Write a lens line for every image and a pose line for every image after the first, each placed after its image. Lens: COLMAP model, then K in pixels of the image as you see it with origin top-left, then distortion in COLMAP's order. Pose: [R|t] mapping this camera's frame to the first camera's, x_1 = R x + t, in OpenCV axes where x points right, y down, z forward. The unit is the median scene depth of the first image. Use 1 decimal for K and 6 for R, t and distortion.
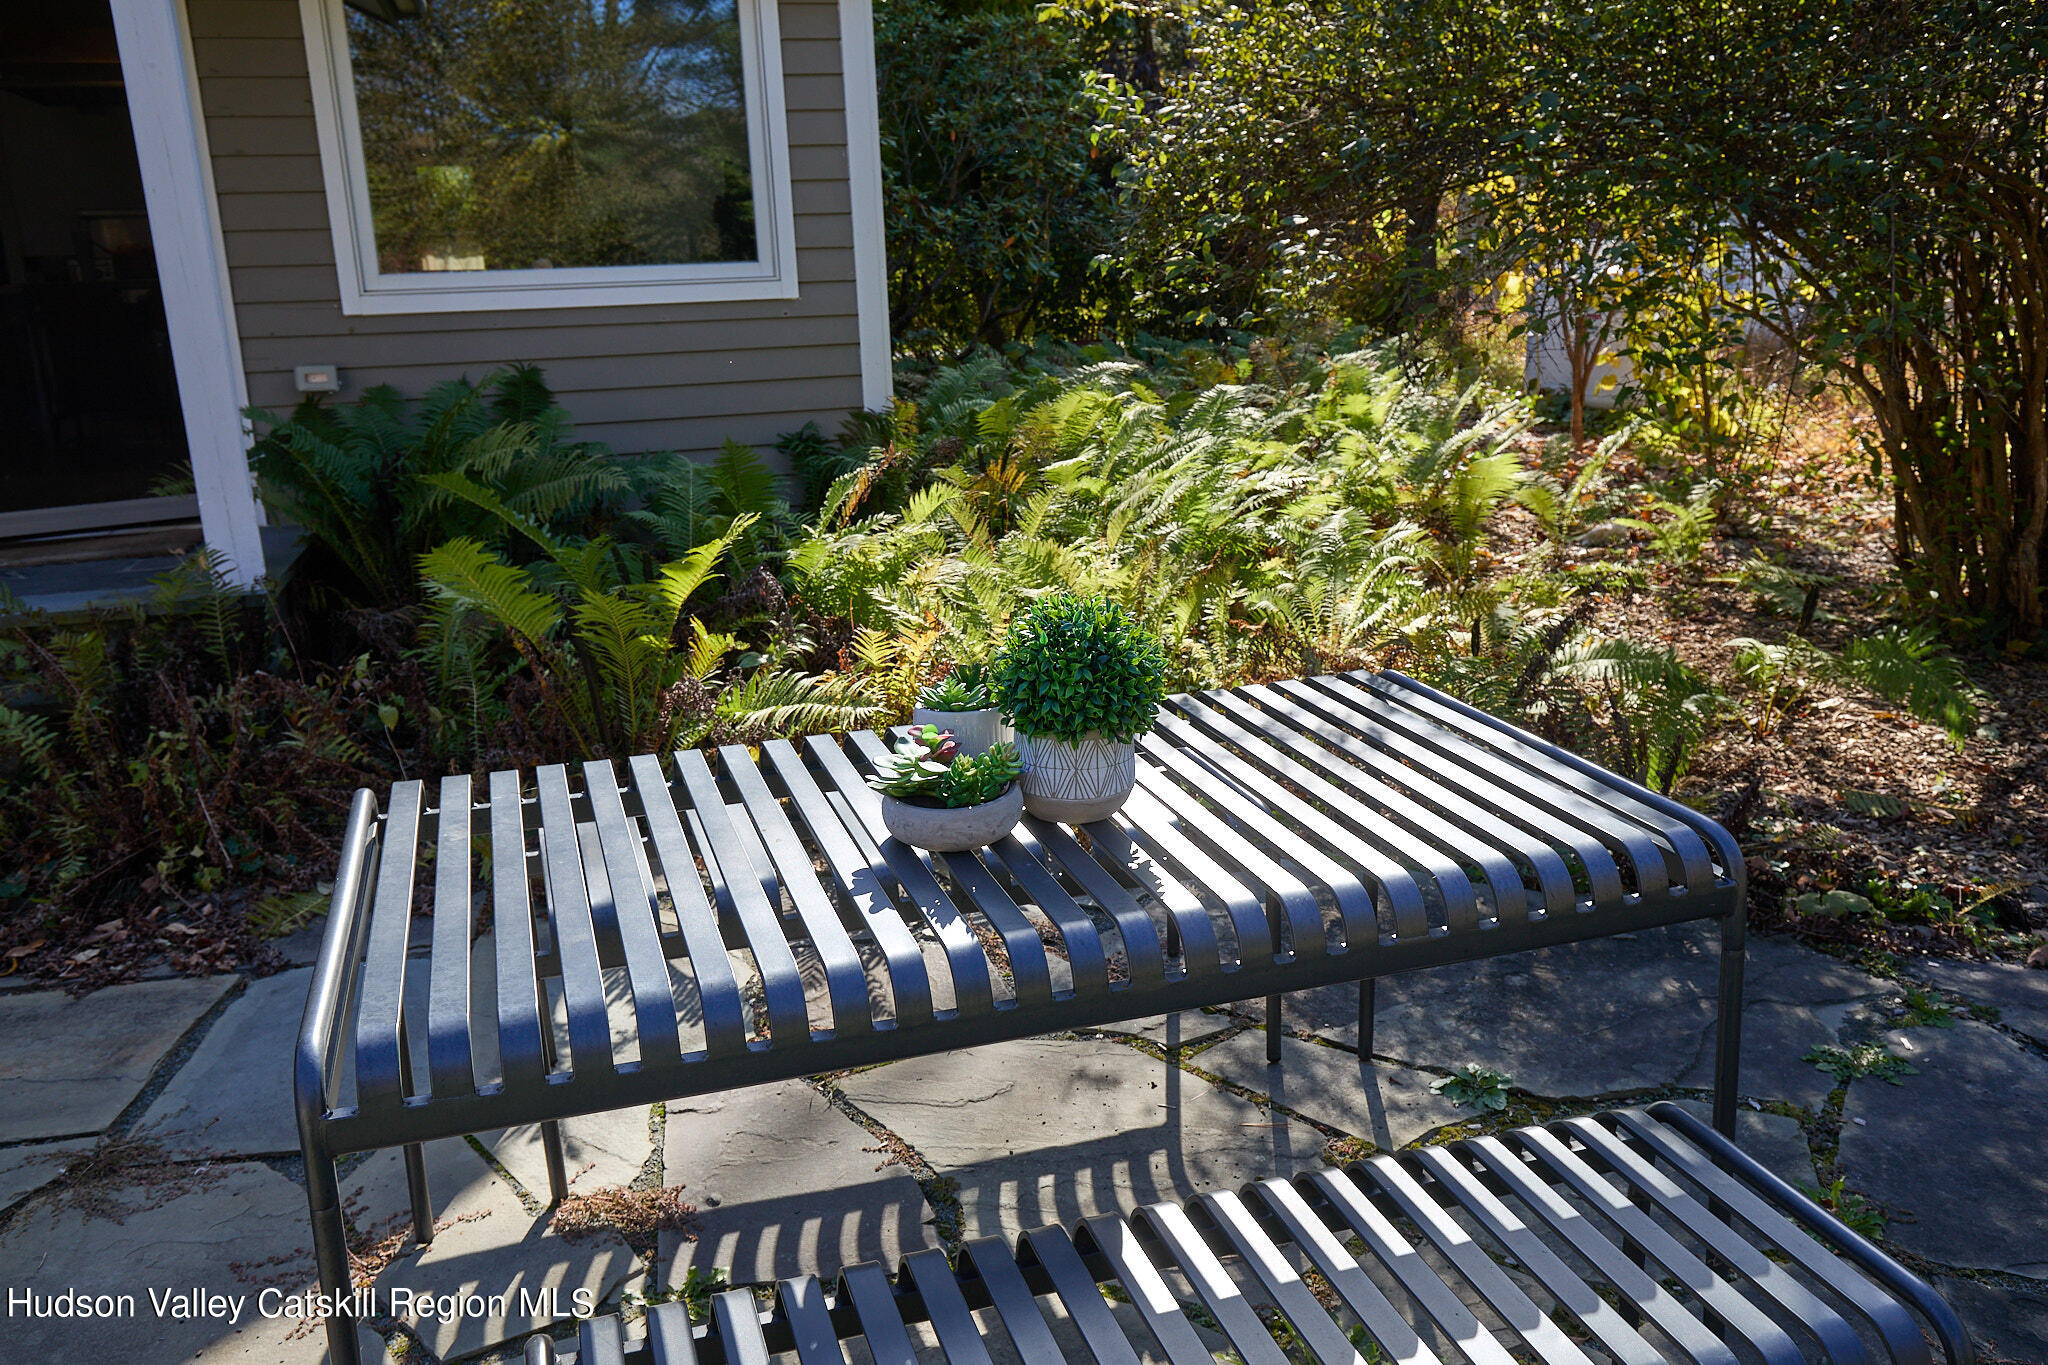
lens RADIAL K [[1805.0, 0, 1028.9], [0, 1805.0, 711.9], [0, 0, 1]] dist [0.034635, -0.006361]
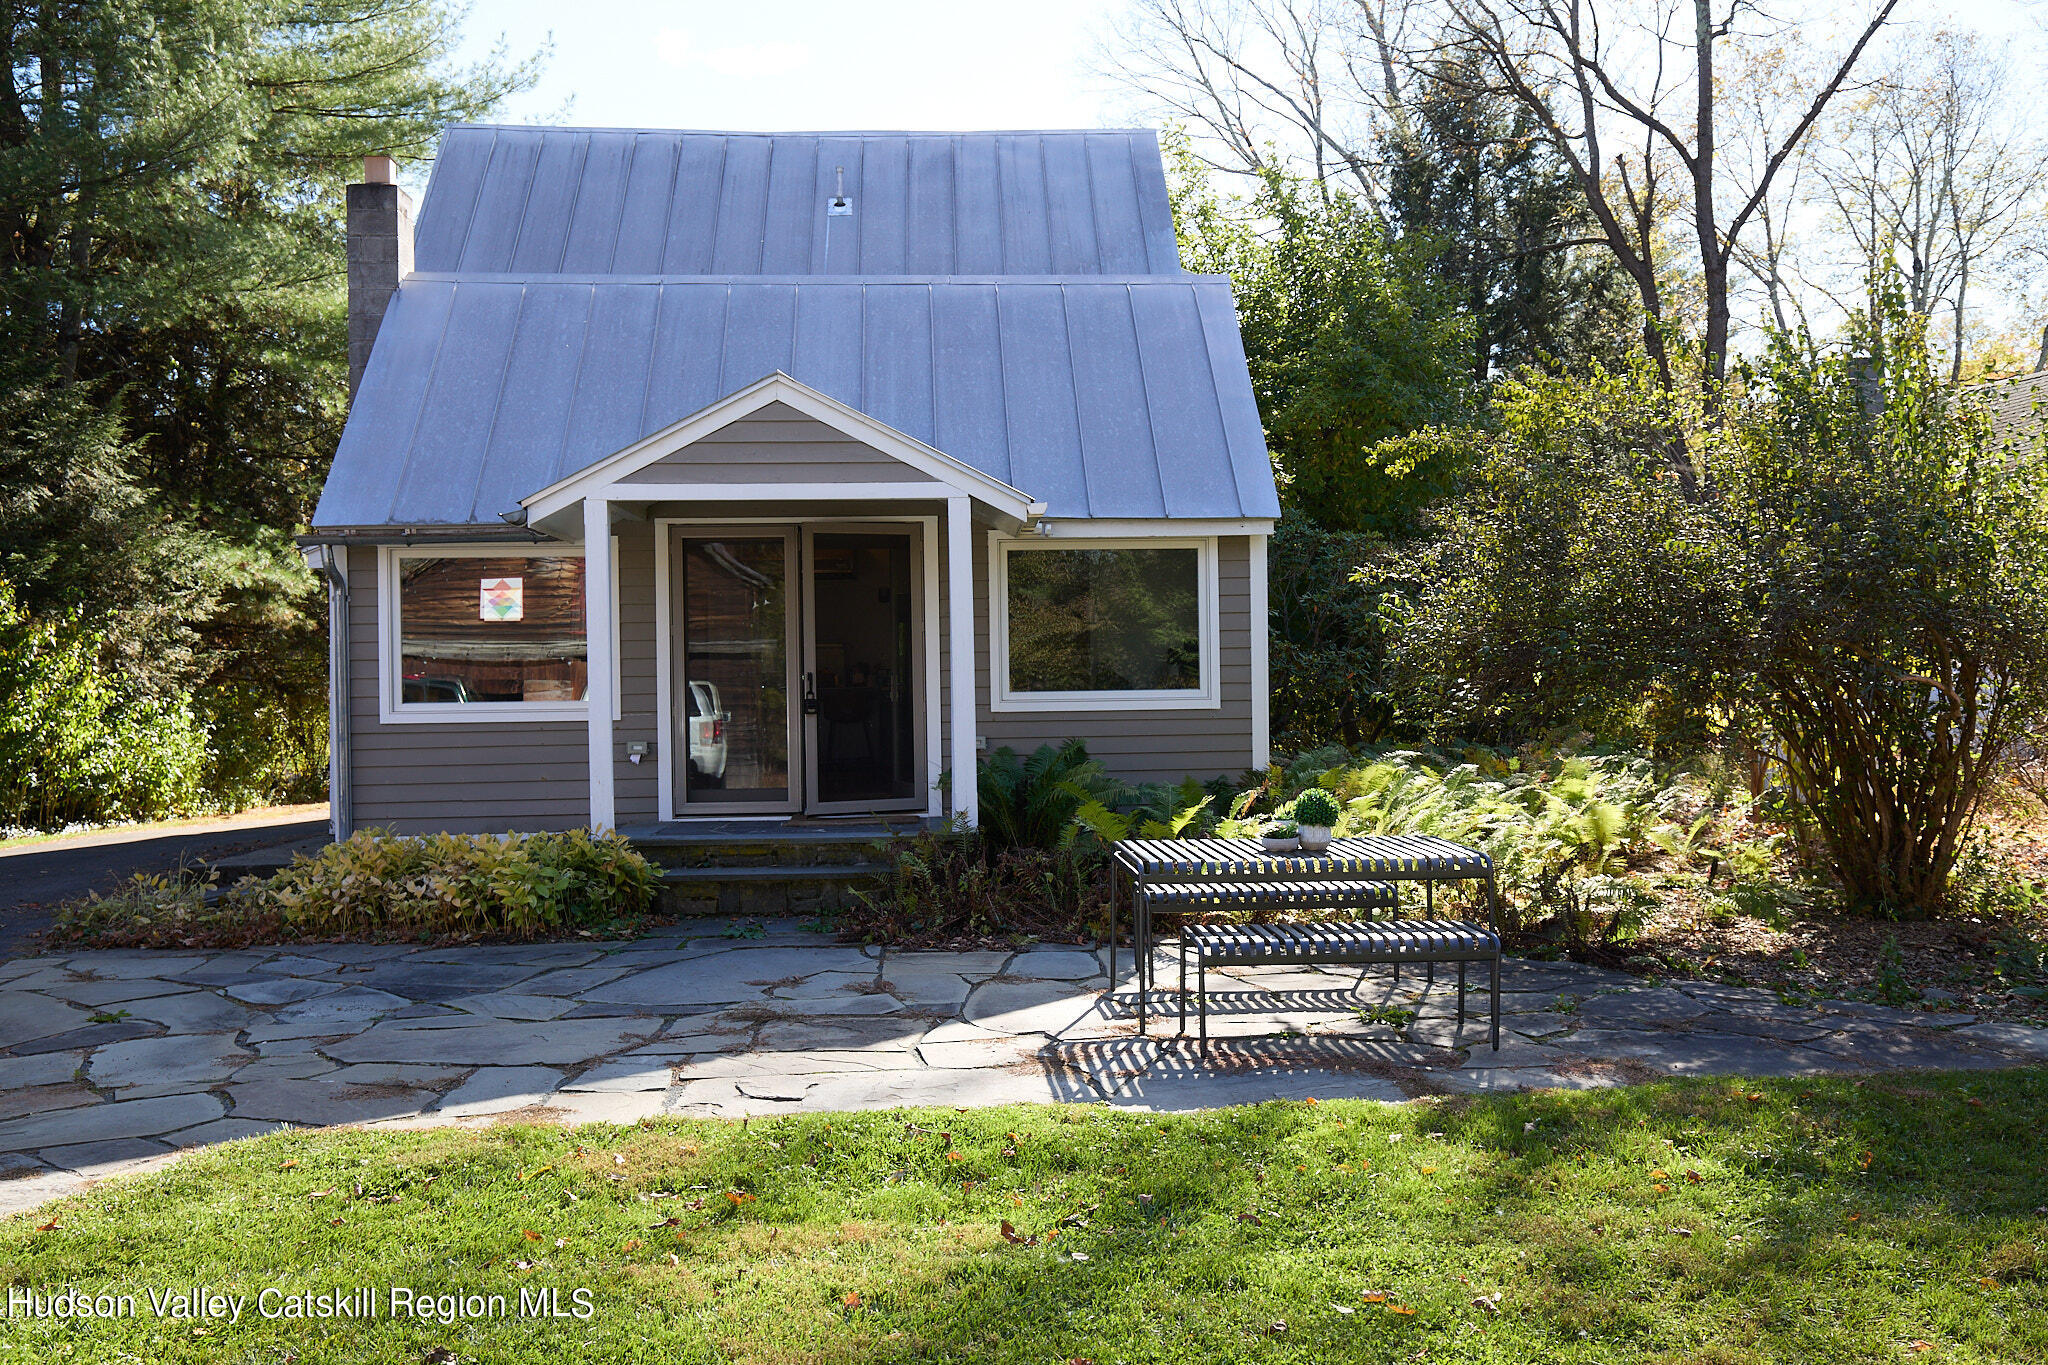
lens RADIAL K [[1449.8, 0, 1024.0], [0, 1449.8, 682.5], [0, 0, 1]] dist [0.006999, 0.000840]
pose [[0.970287, 0.023236, -0.240840, 0.038884], [-0.080099, 0.970100, -0.229106, 0.113096], [0.228315, 0.241590, 0.943137, -0.503227]]
